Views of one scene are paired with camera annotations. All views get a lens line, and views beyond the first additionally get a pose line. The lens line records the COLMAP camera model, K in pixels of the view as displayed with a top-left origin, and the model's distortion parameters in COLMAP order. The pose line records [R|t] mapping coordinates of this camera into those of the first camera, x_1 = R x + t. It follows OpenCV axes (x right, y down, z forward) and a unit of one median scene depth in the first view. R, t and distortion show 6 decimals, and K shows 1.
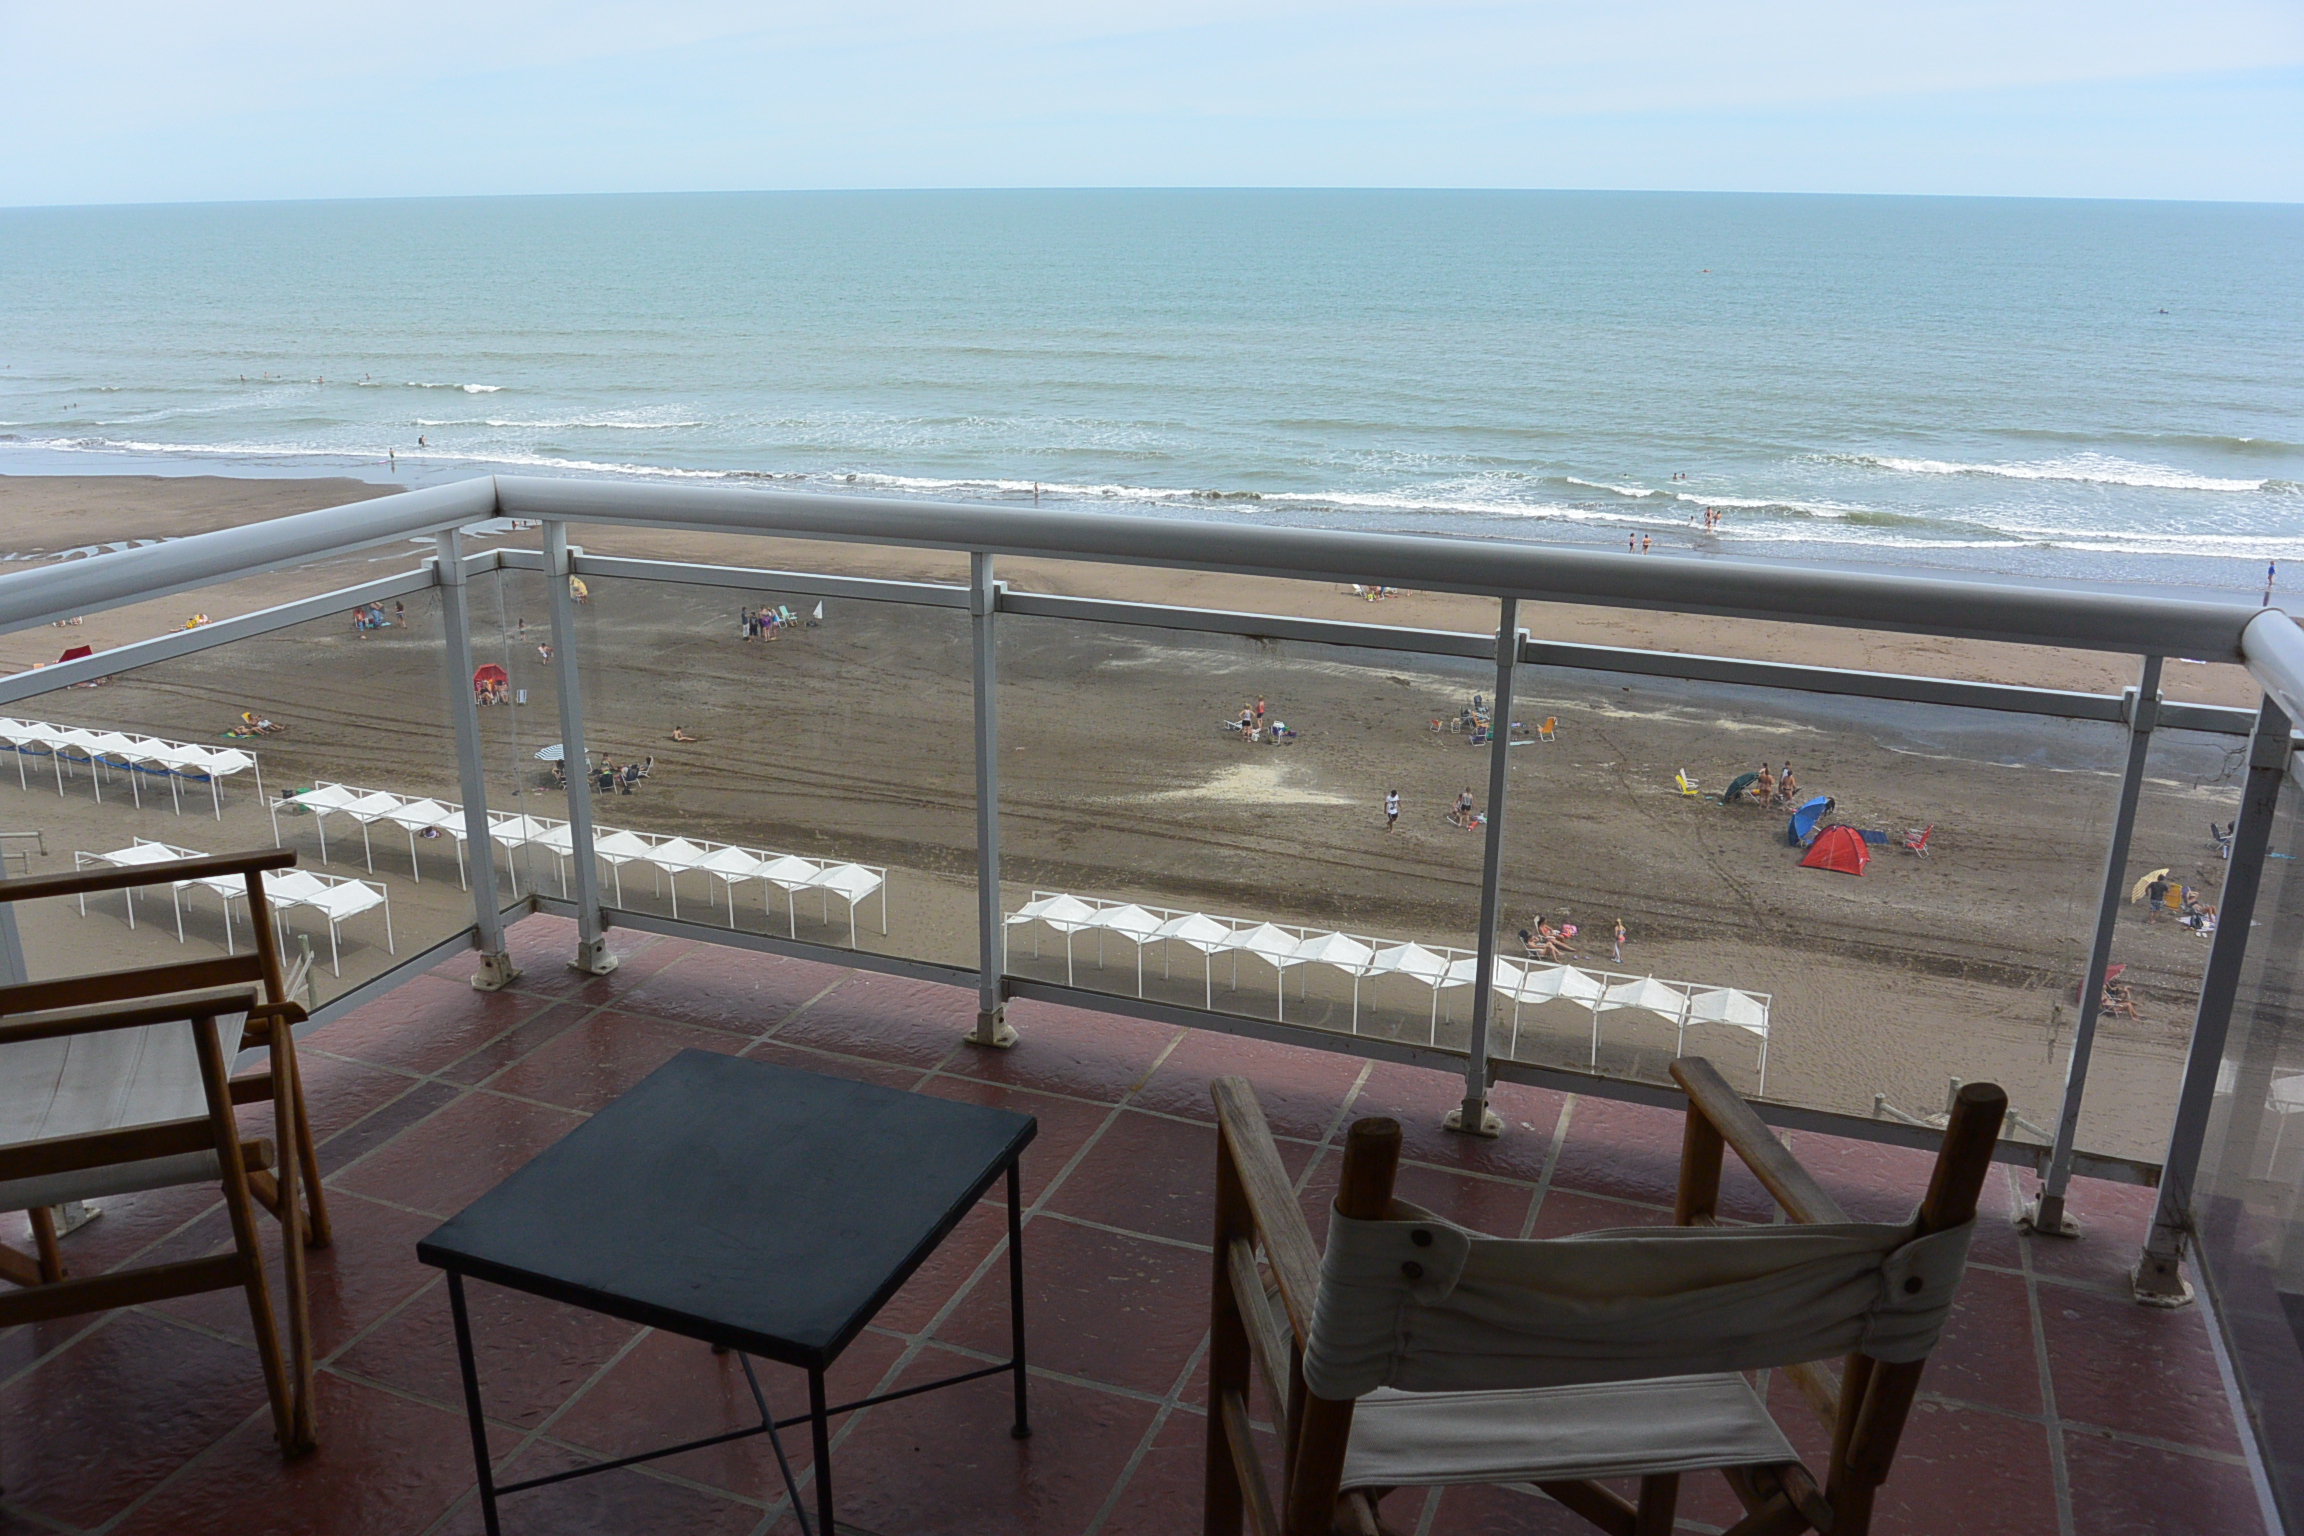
lens RADIAL K [[1793.4, 0, 1156.4], [0, 1793.4, 784.0], [0, 0, 1]] dist [-0.074653, 0.025855]
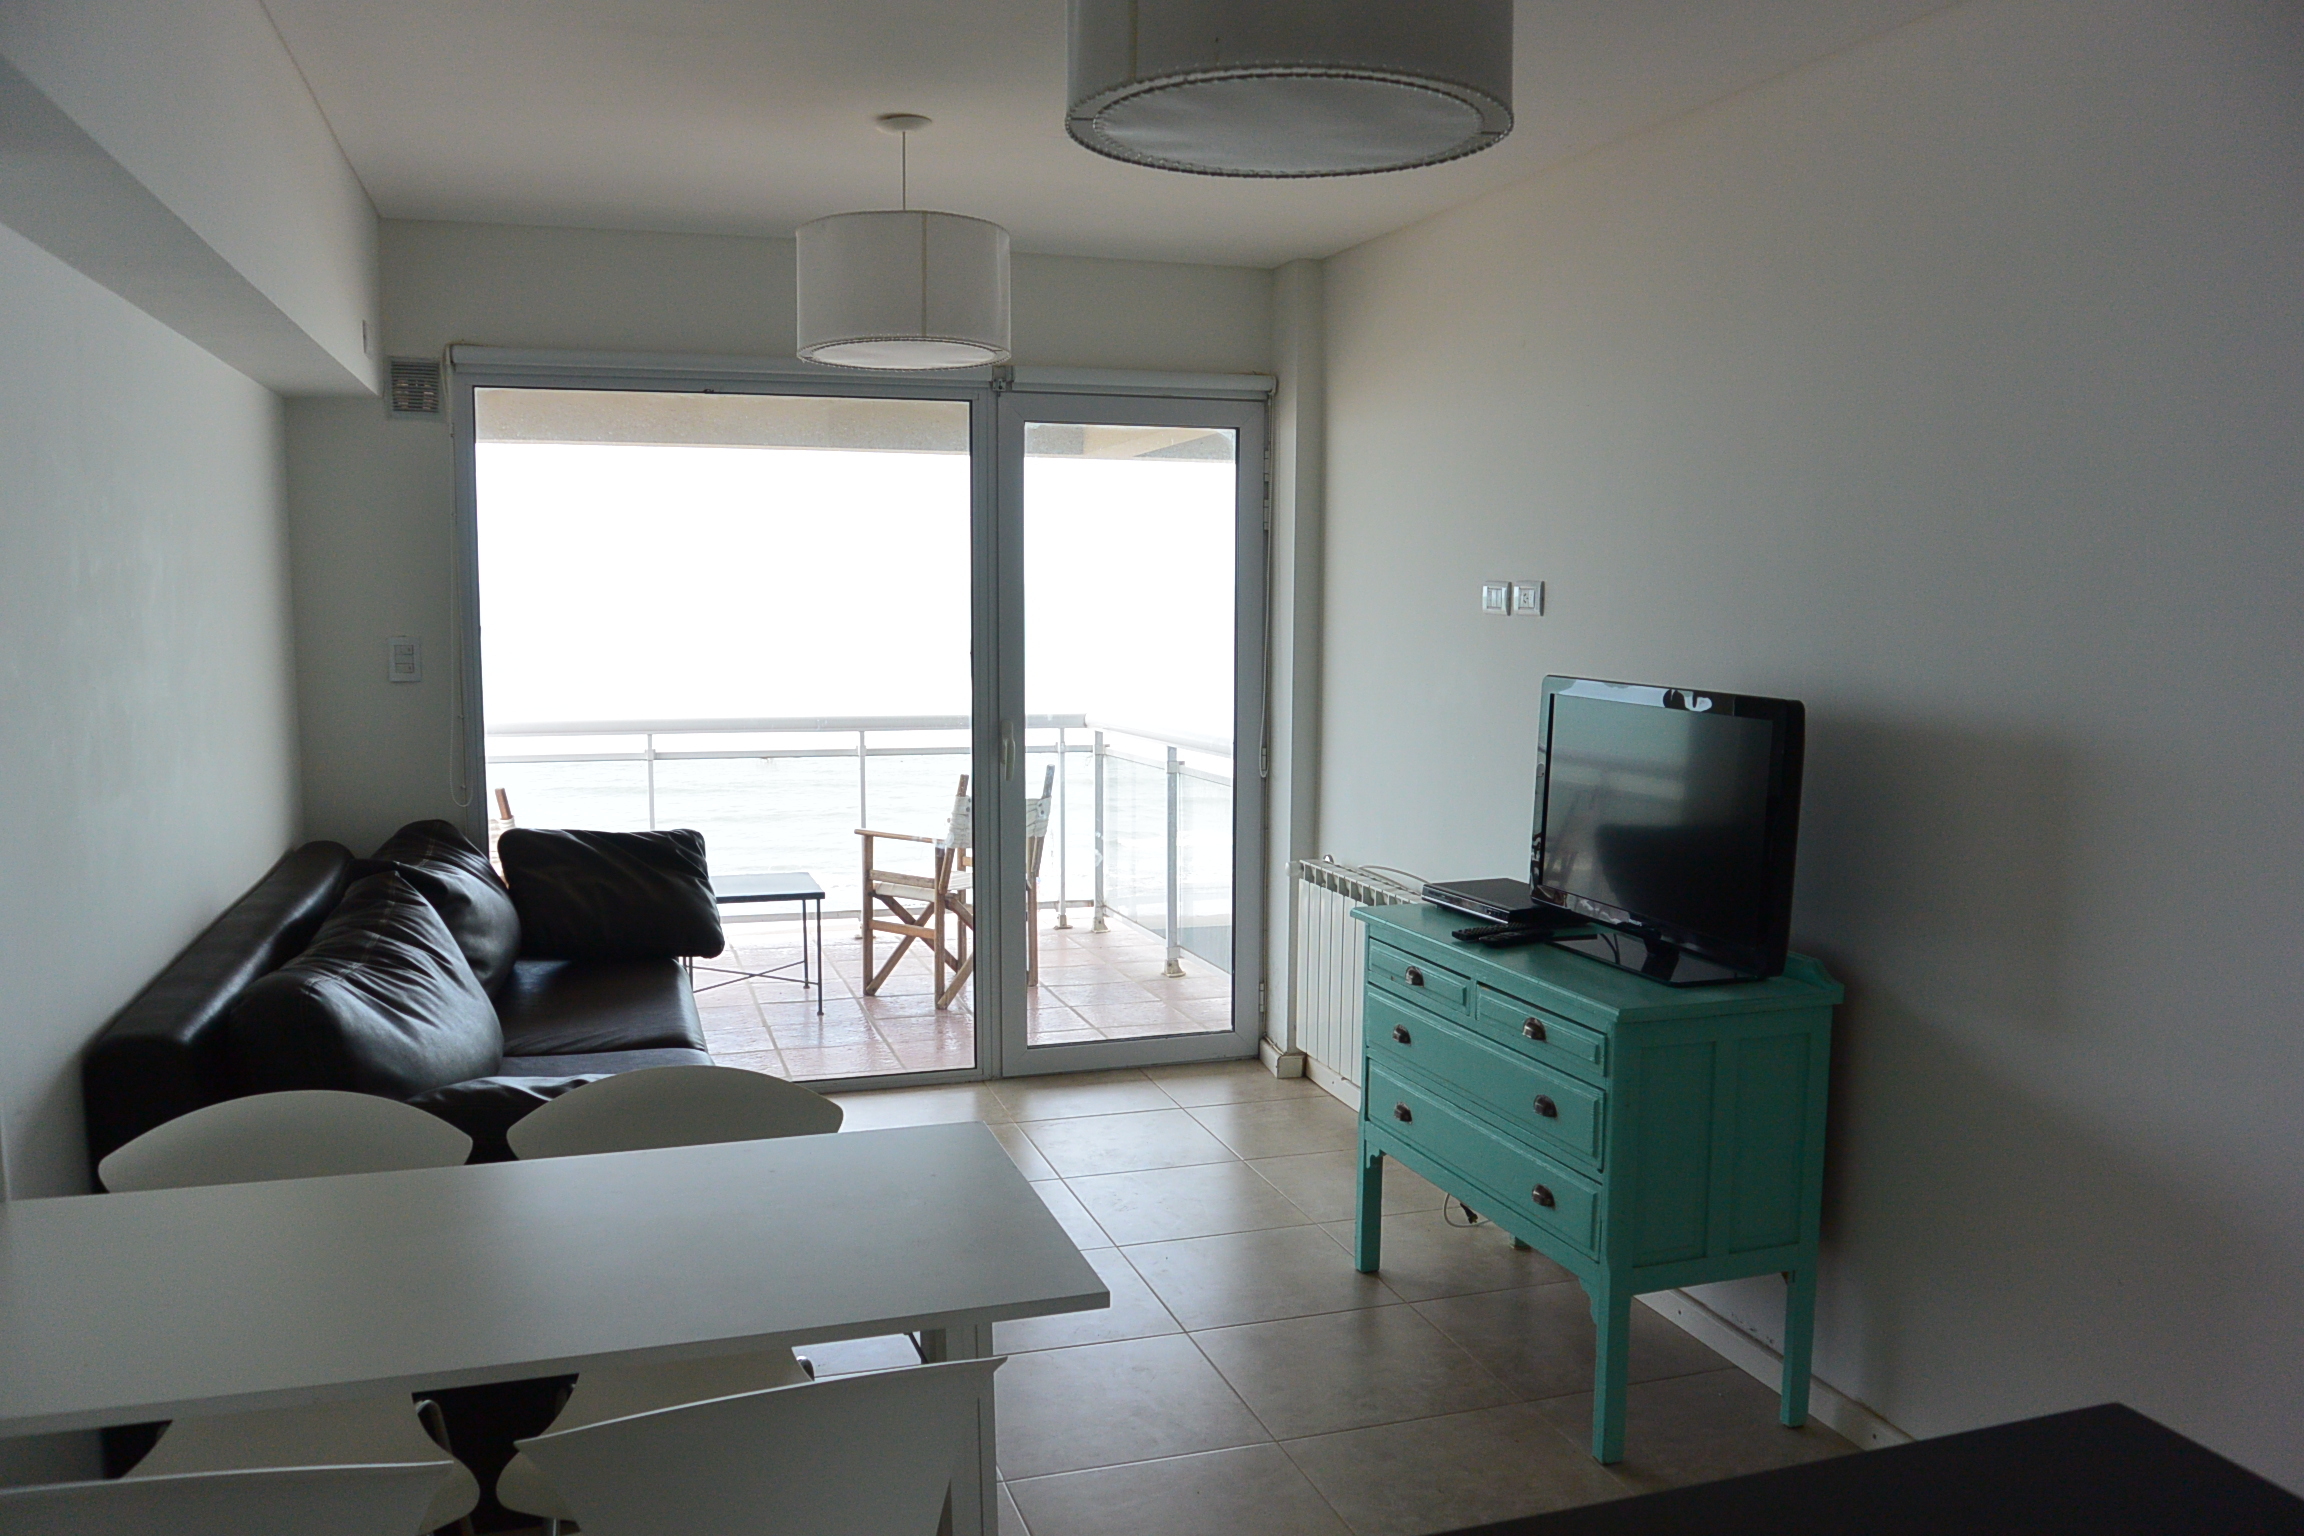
lens RADIAL K [[1793.4, 0, 1153.4], [0, 1793.4, 771.2], [0, 0, 1]] dist [-0.074653, 0.025855]
pose [[0.786006, -0.062873, 0.615013, -1.274062], [0.194450, 0.969468, -0.149403, 0.504127], [-0.586842, 0.237021, 0.774233, -1.563428]]
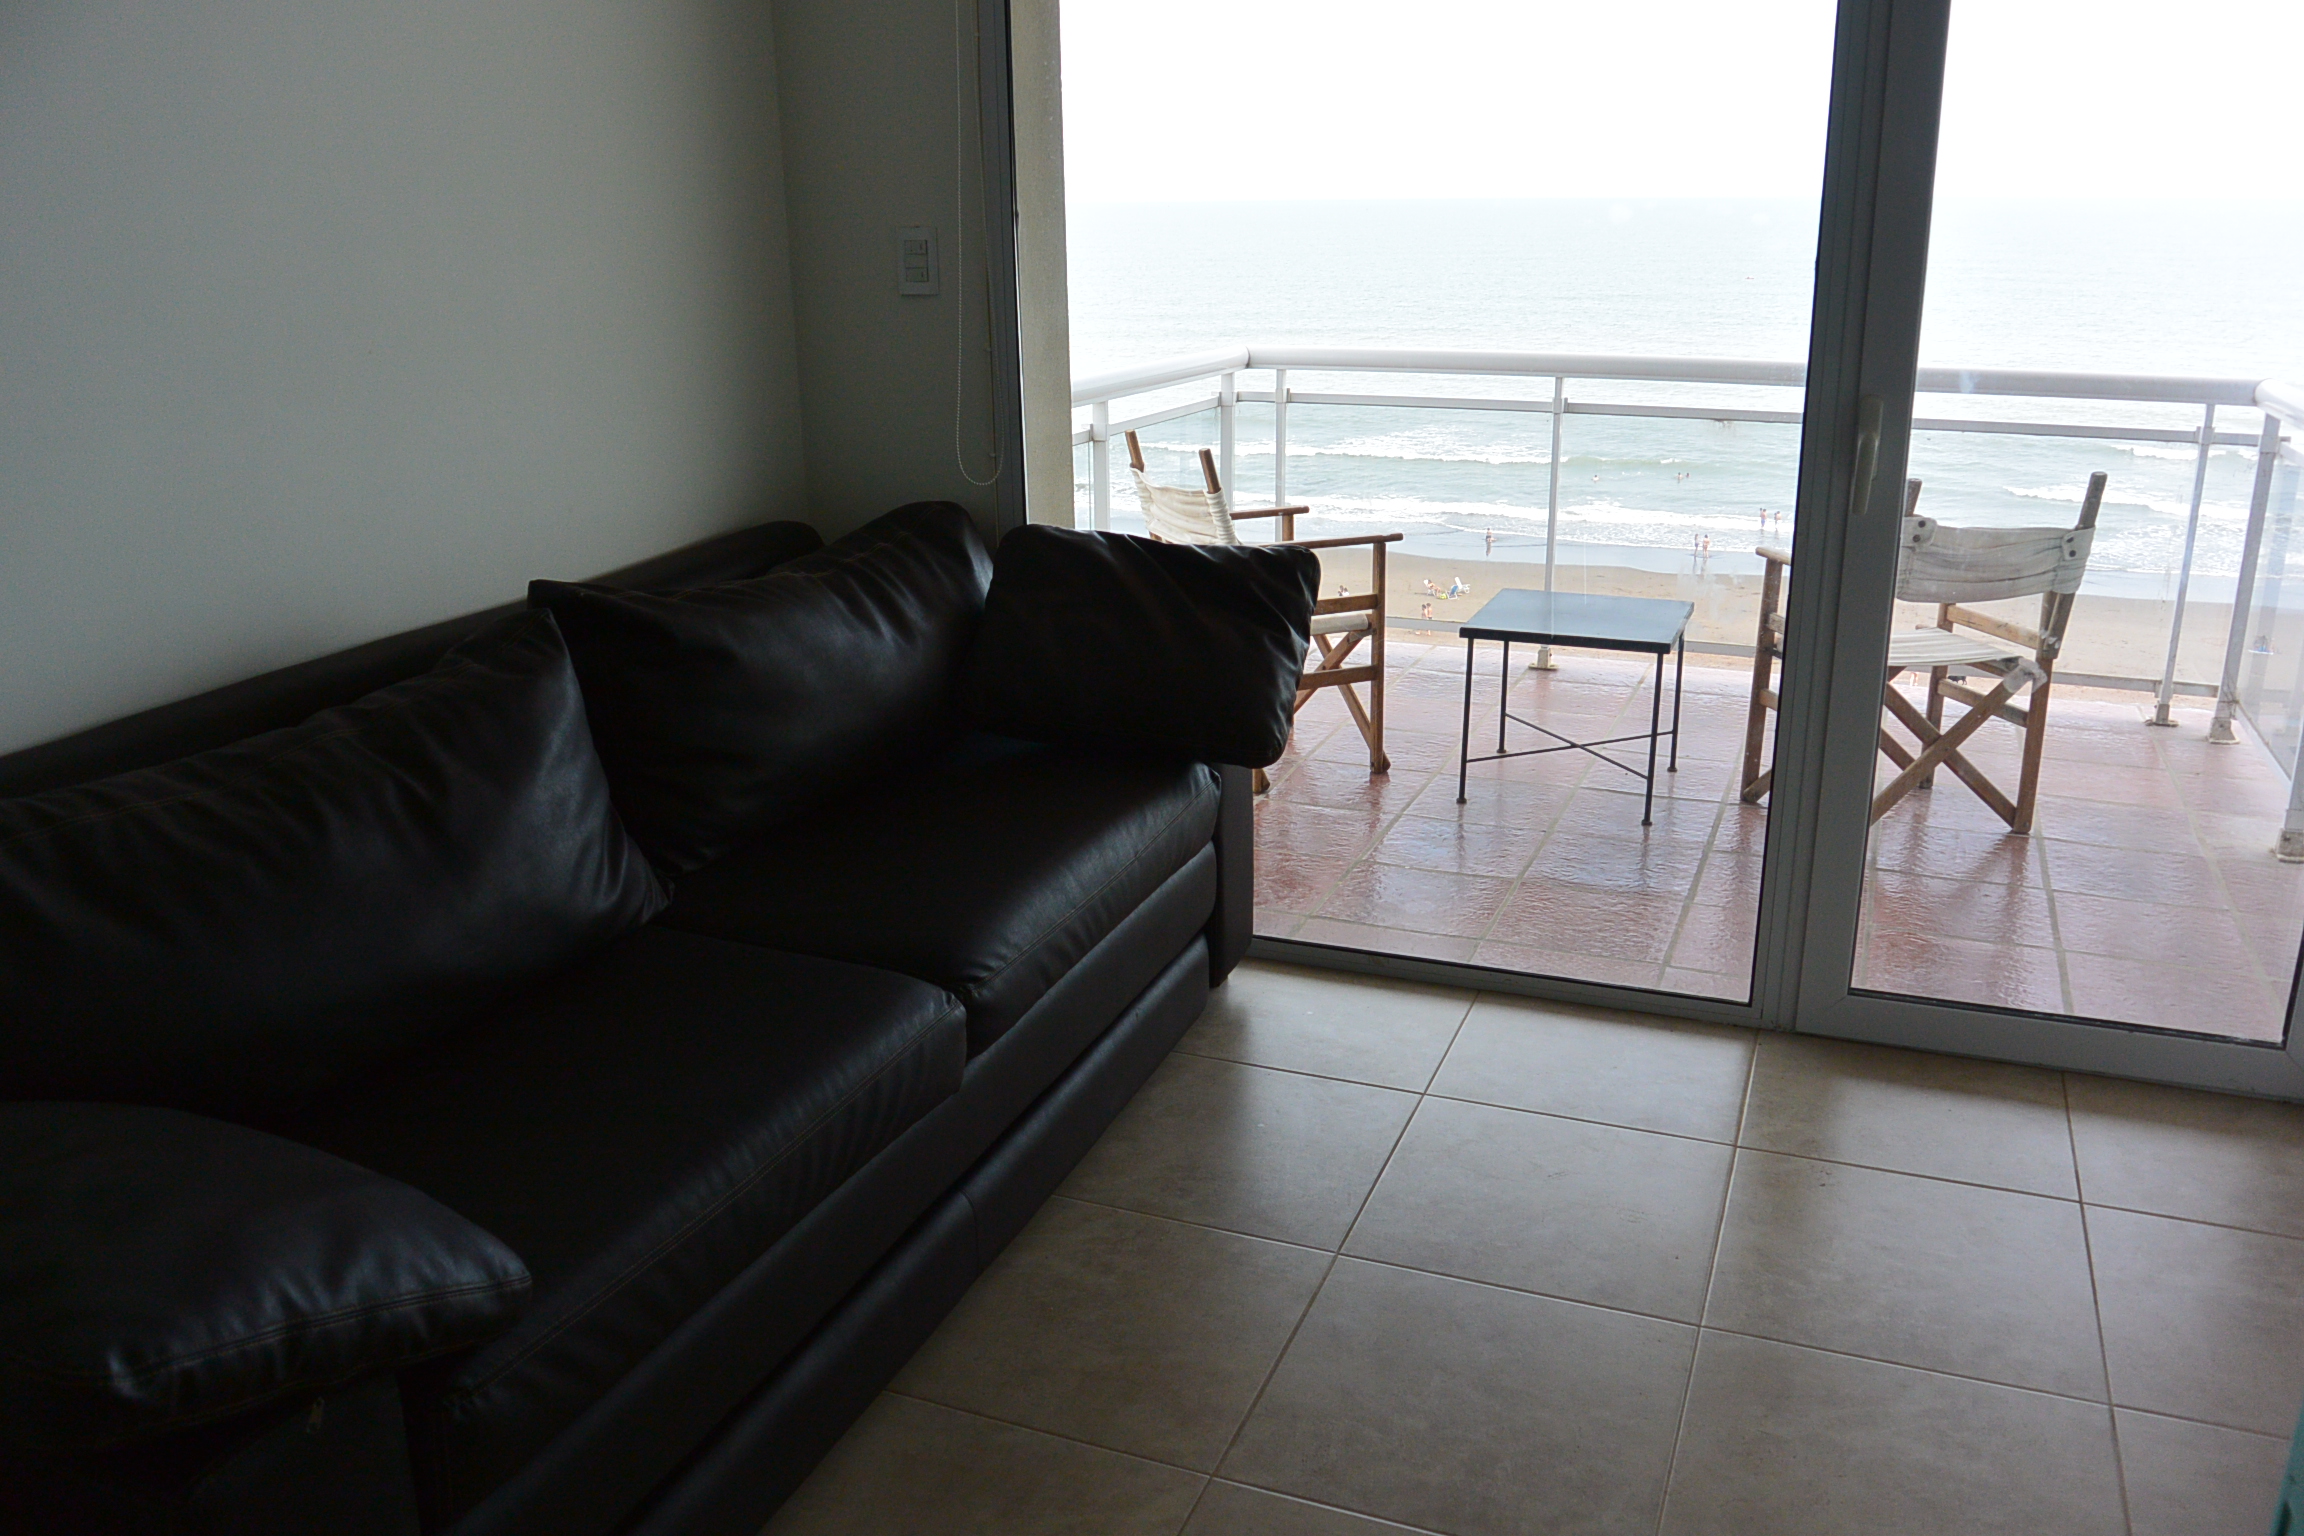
lens RADIAL K [[1793.4, 0, 1163.2], [0, 1793.4, 802.5], [0, 0, 1]] dist [-0.074653, 0.025855]
pose [[0.999849, -0.007019, -0.015875, -0.554296], [0.006899, 0.999947, -0.007630, 0.363087], [0.015928, 0.007519, 0.999845, -0.934561]]
